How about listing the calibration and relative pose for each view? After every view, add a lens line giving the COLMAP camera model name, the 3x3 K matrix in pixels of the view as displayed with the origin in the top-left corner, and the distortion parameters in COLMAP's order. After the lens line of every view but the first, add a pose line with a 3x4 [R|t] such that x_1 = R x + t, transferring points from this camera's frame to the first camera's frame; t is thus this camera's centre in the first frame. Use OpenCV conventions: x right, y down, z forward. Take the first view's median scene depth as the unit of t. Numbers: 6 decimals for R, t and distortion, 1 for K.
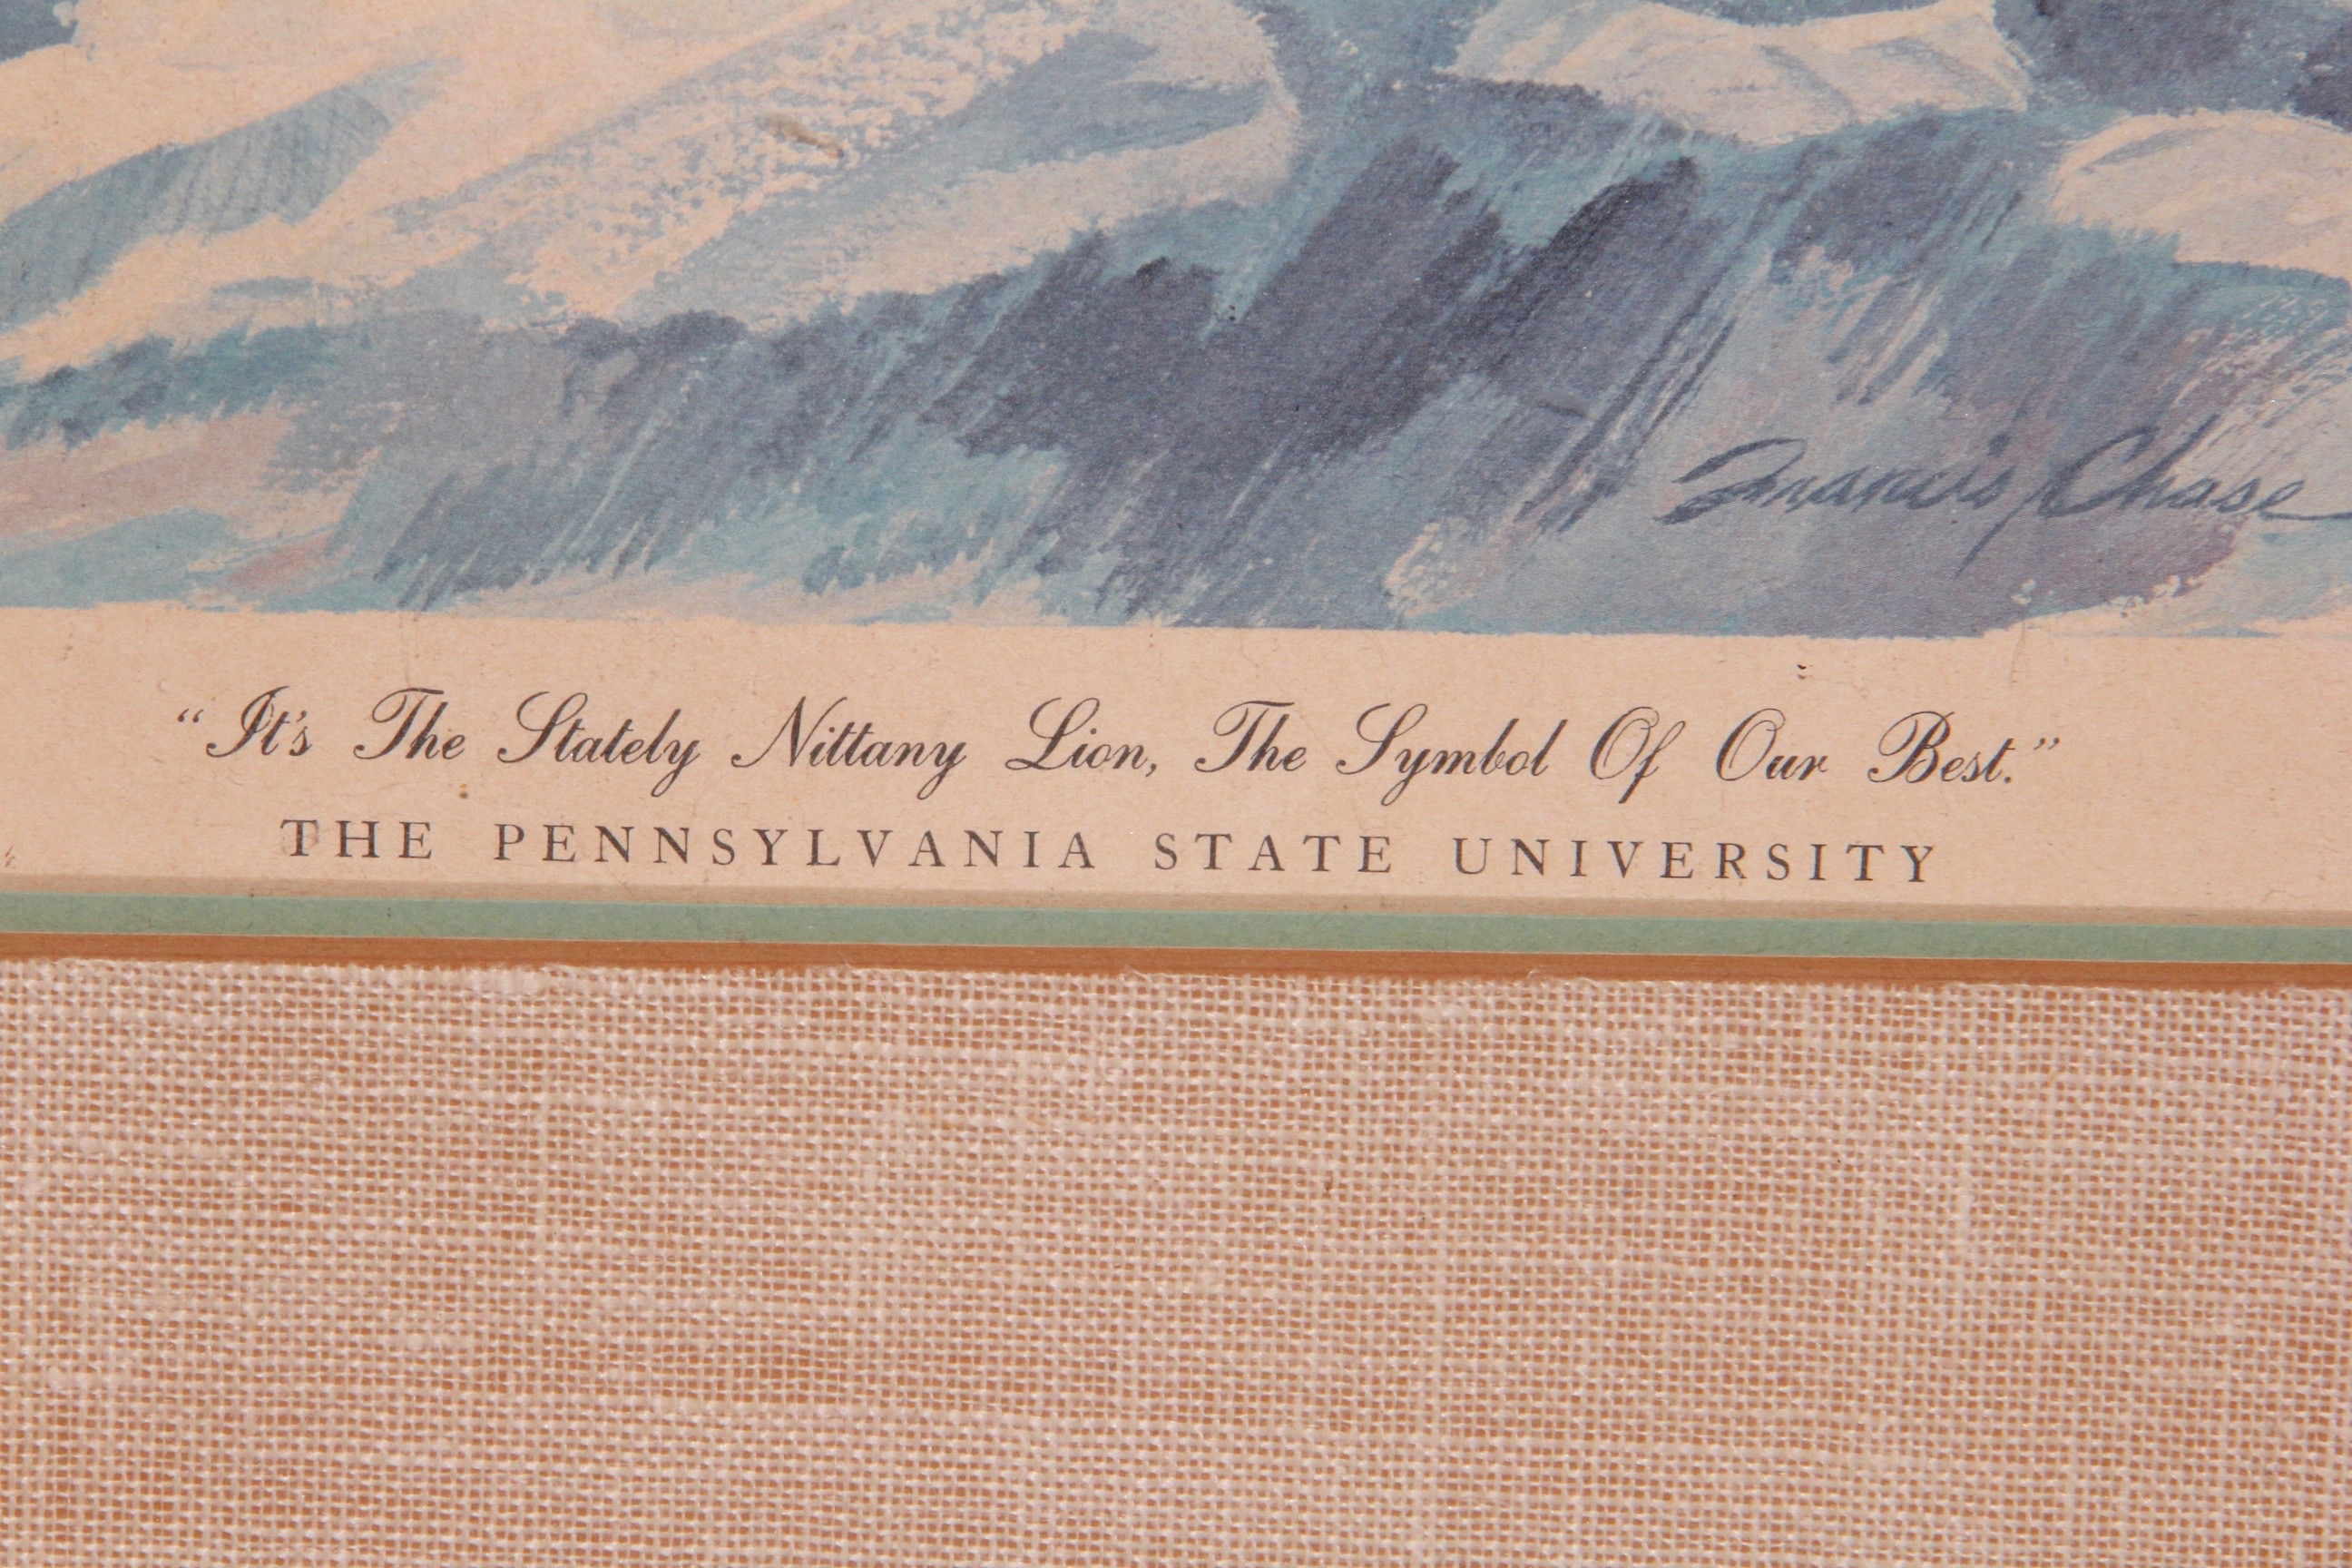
lens RADIAL K [[14617.3, 0, 1174.4], [0, 14617.3, 783.3], [0, 0, 1]] dist [1.742282, 0.000000]
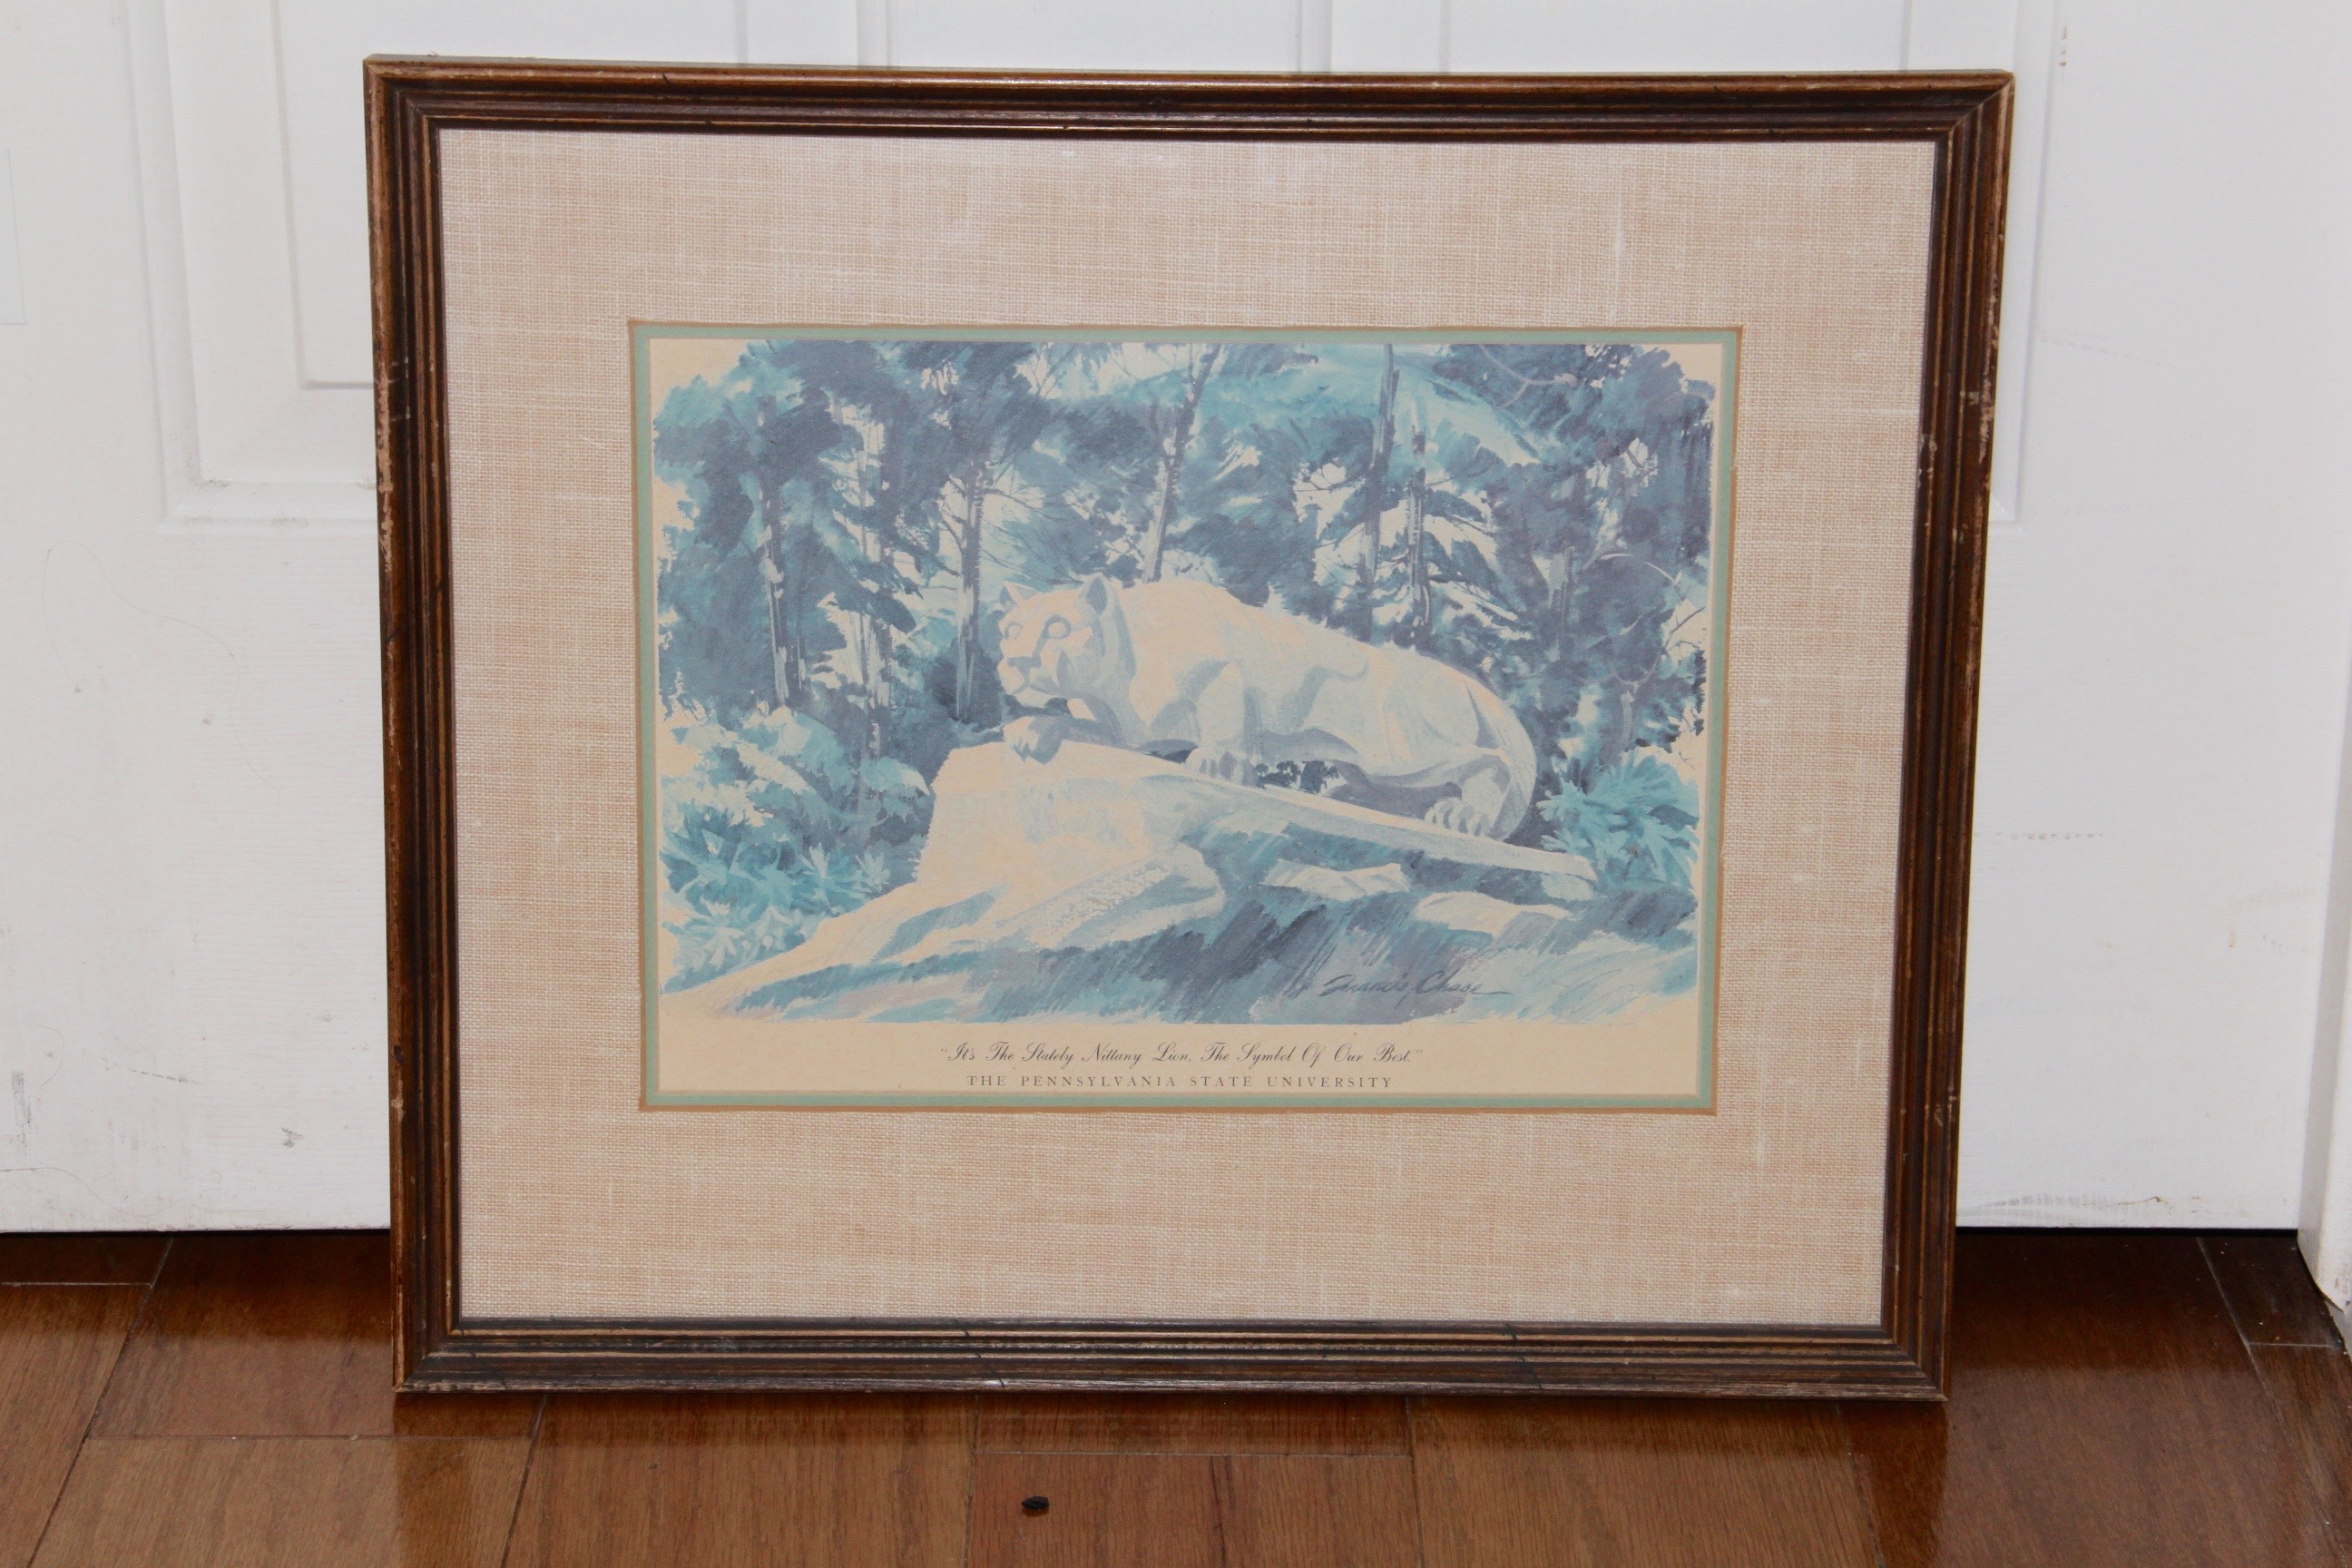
lens RADIAL K [[5323.9, 0, 1152.1], [0, 5323.9, 772.4], [0, 0, 1]] dist [0.408335, 0.000000]
pose [[0.999898, -0.011906, -0.007905, 0.000620], [0.011599, 0.999217, -0.037836, -0.024211], [0.008350, 0.037740, 0.999253, -0.424033]]
